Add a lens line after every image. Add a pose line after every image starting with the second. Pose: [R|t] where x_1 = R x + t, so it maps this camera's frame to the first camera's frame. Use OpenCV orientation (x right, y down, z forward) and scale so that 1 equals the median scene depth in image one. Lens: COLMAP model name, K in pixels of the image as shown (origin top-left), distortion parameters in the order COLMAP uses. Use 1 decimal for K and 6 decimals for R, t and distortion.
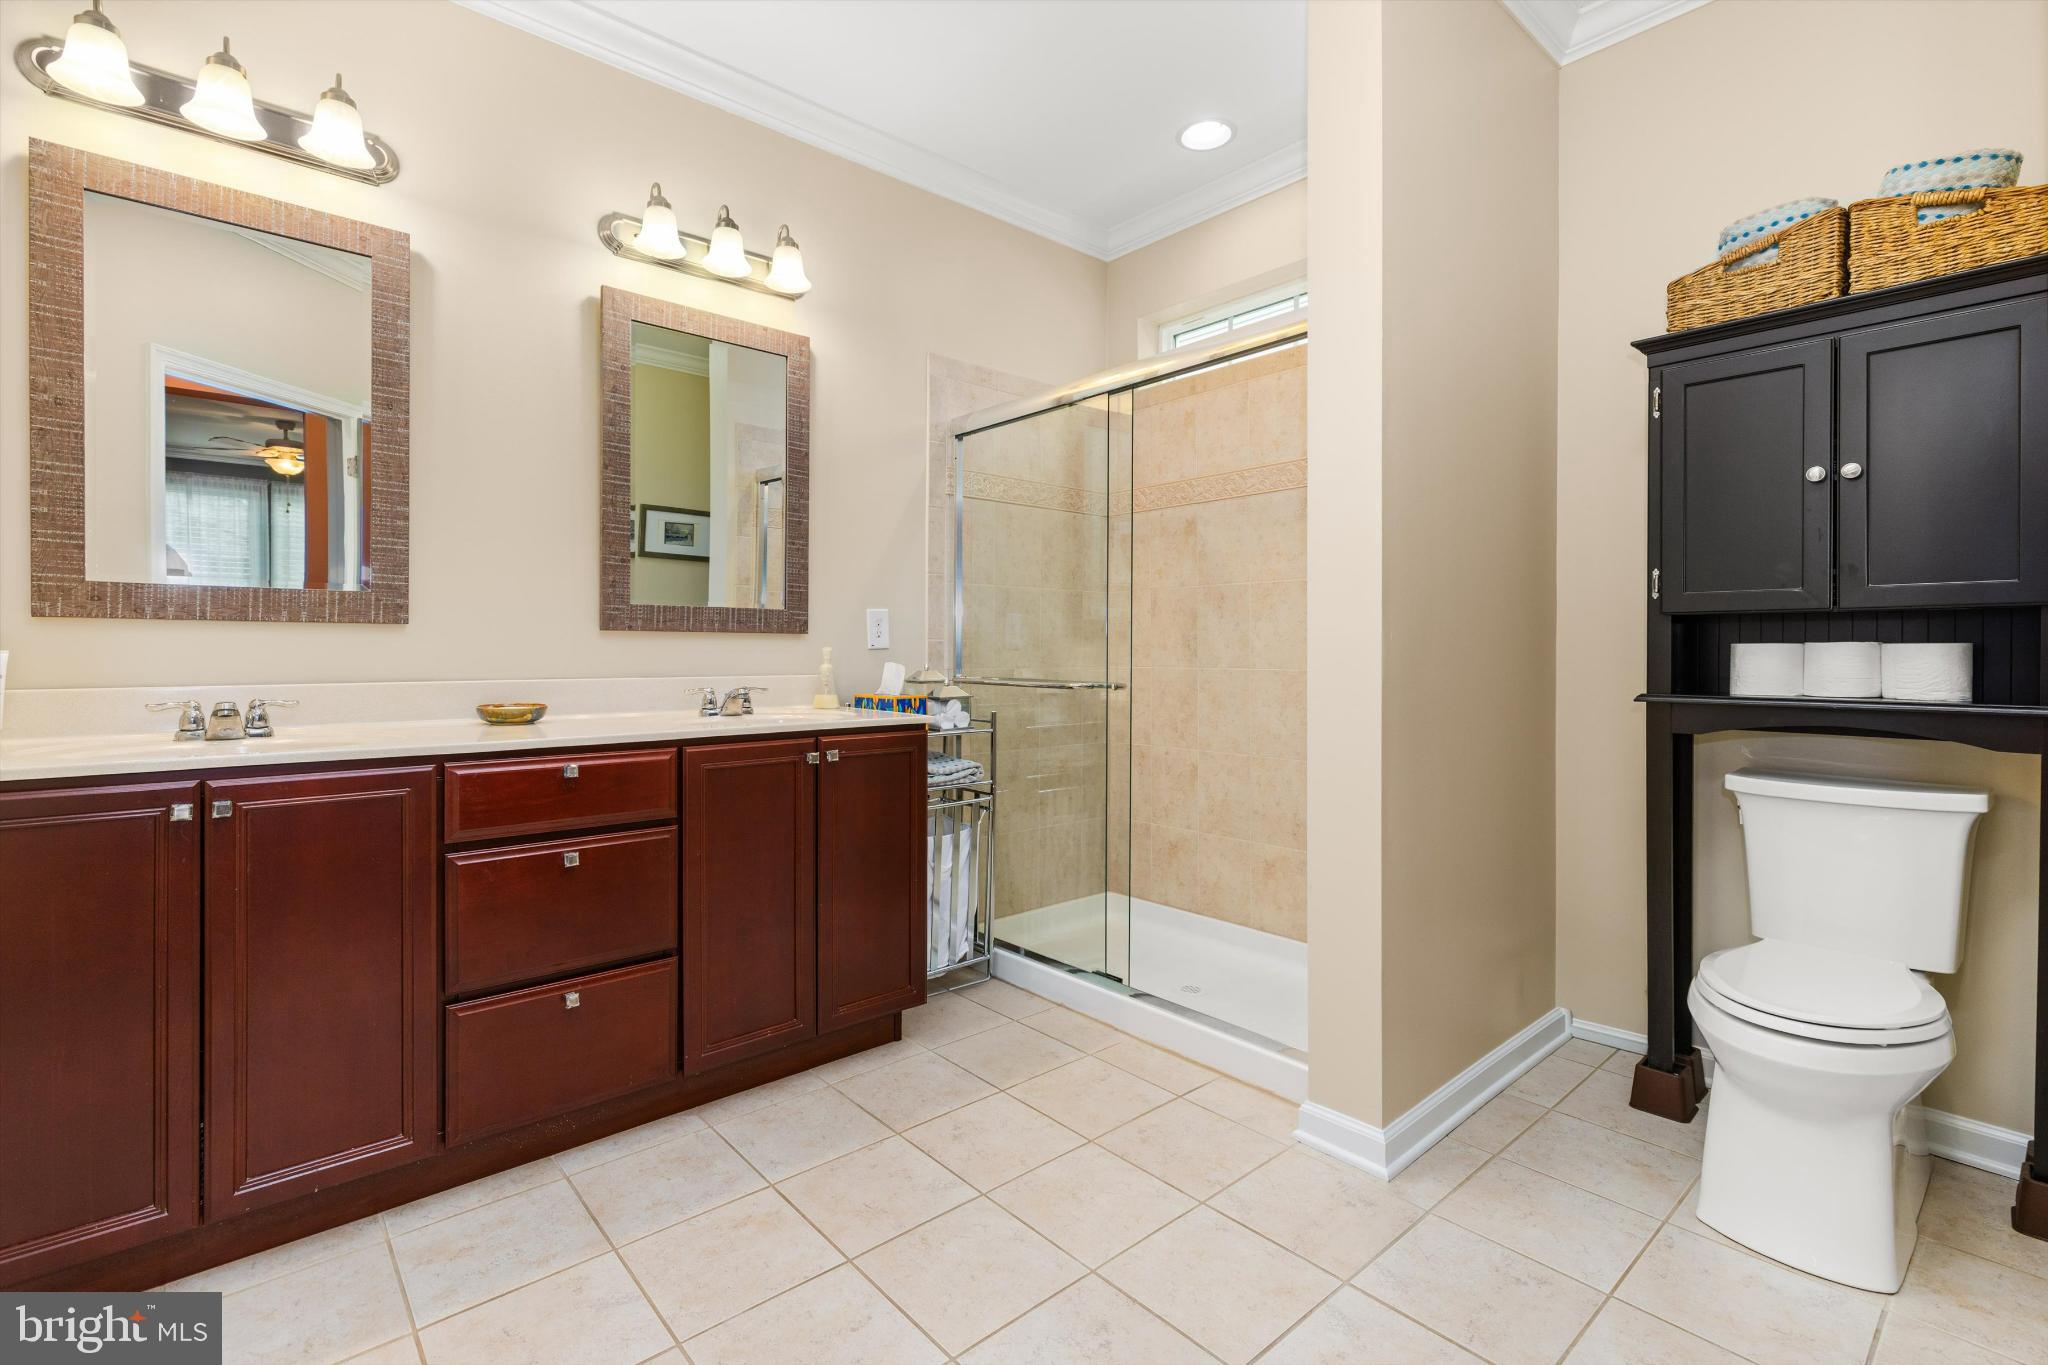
lens RADIAL K [[923.0, 0, 1024.7], [0, 923.0, 648.2], [0, 0, 1]] dist [-0.000457, -0.000296]
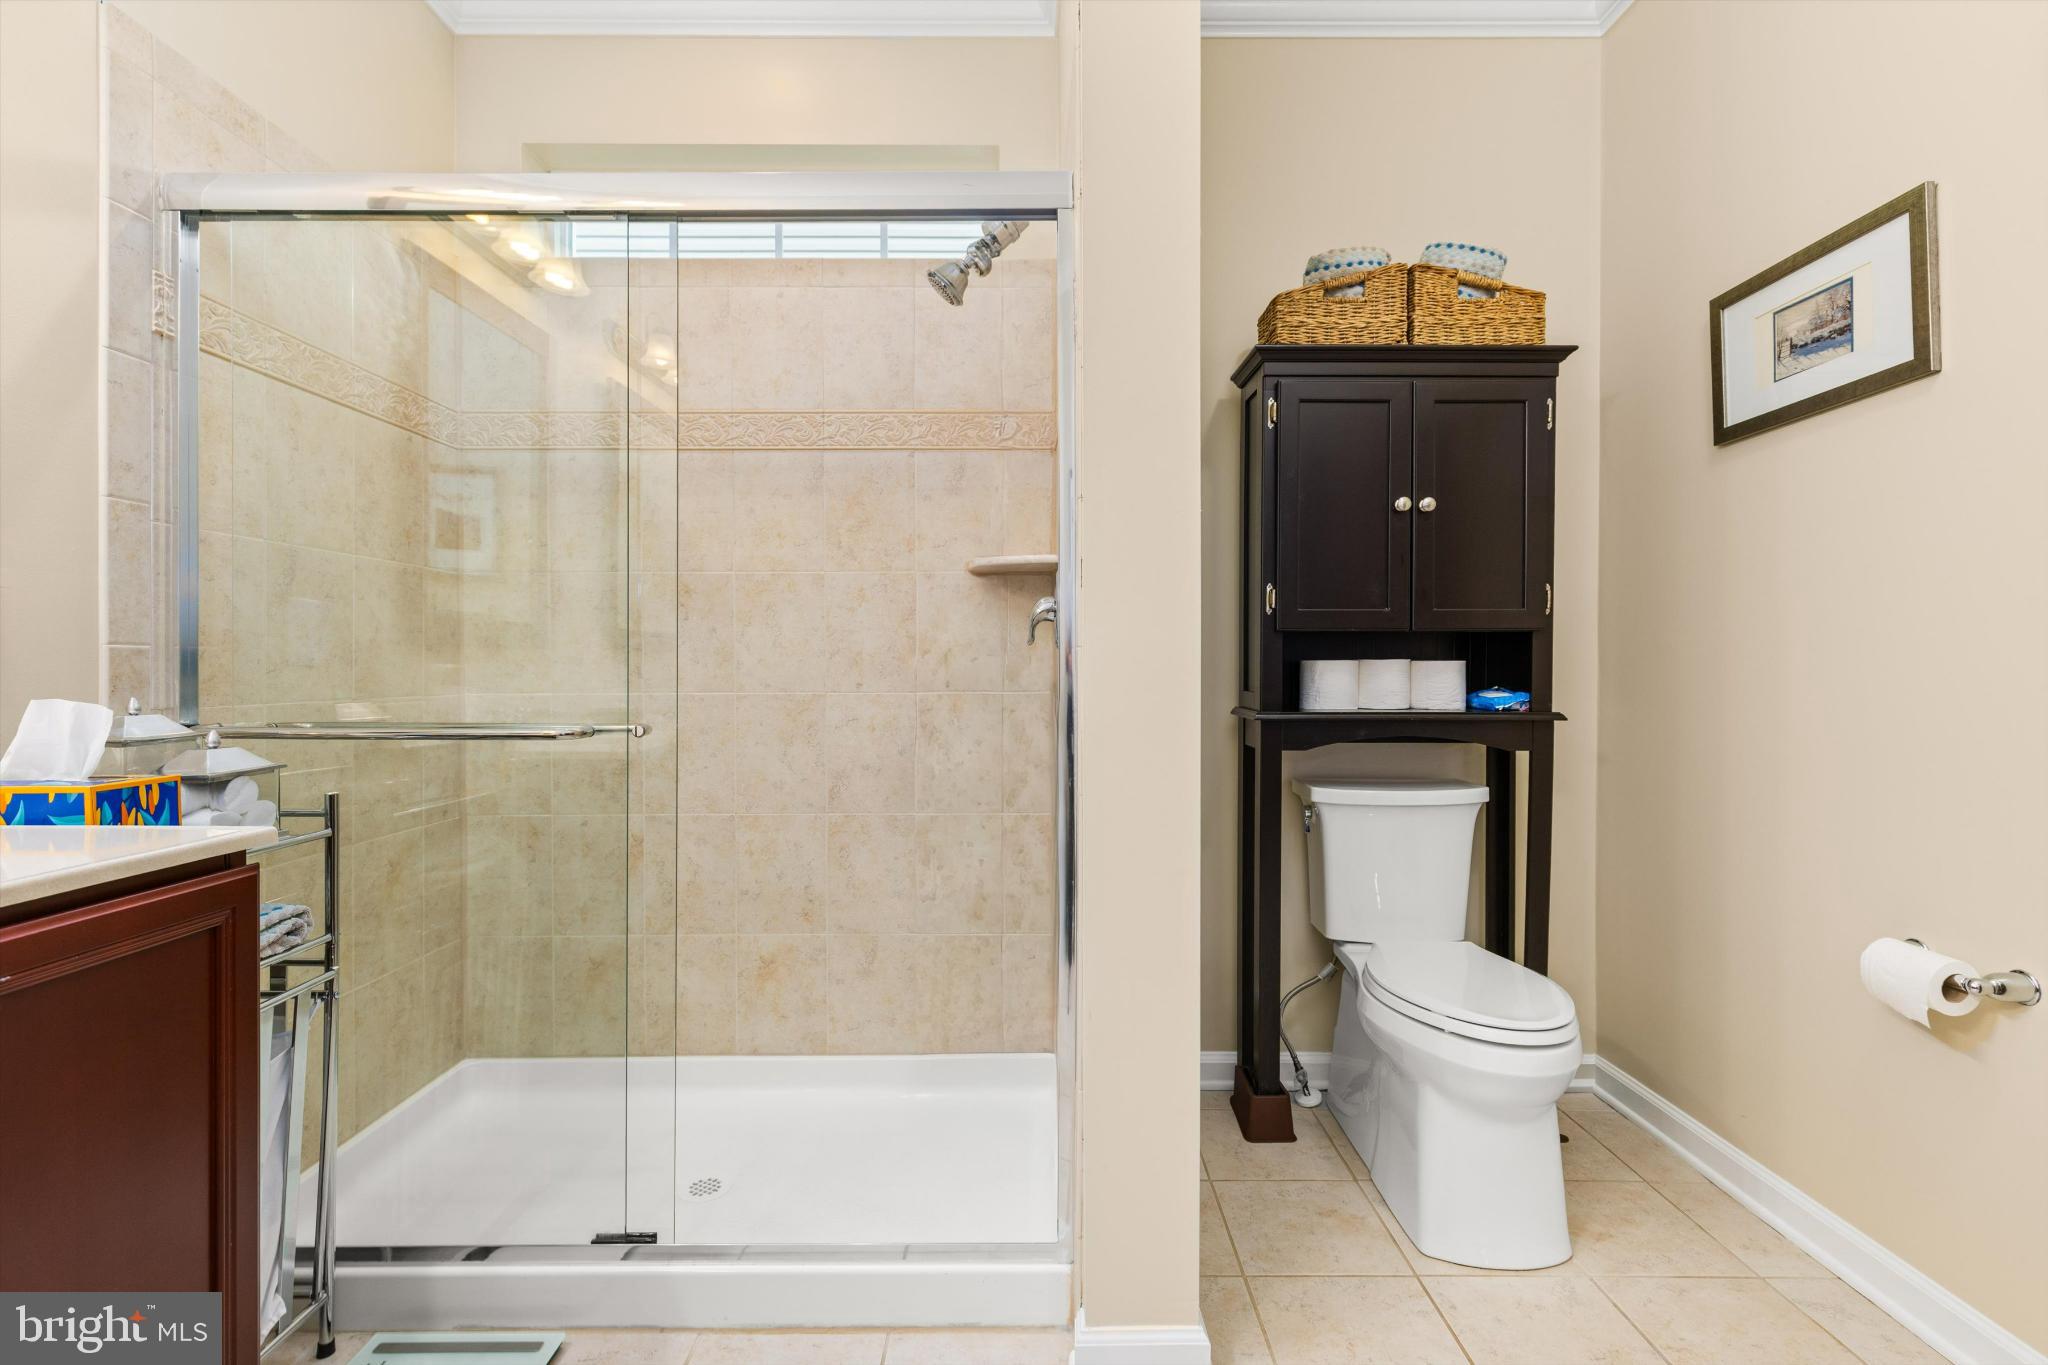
lens RADIAL K [[926.2, 0, 1025.5], [0, 926.2, 667.9], [0, 0, 1]] dist [0.002365, 0.000289]
pose [[0.659140, -0.003003, 0.752014, -0.223312], [-0.001134, 0.999987, 0.004987, -0.001288], [-0.752019, -0.004140, 0.659128, 0.548628]]
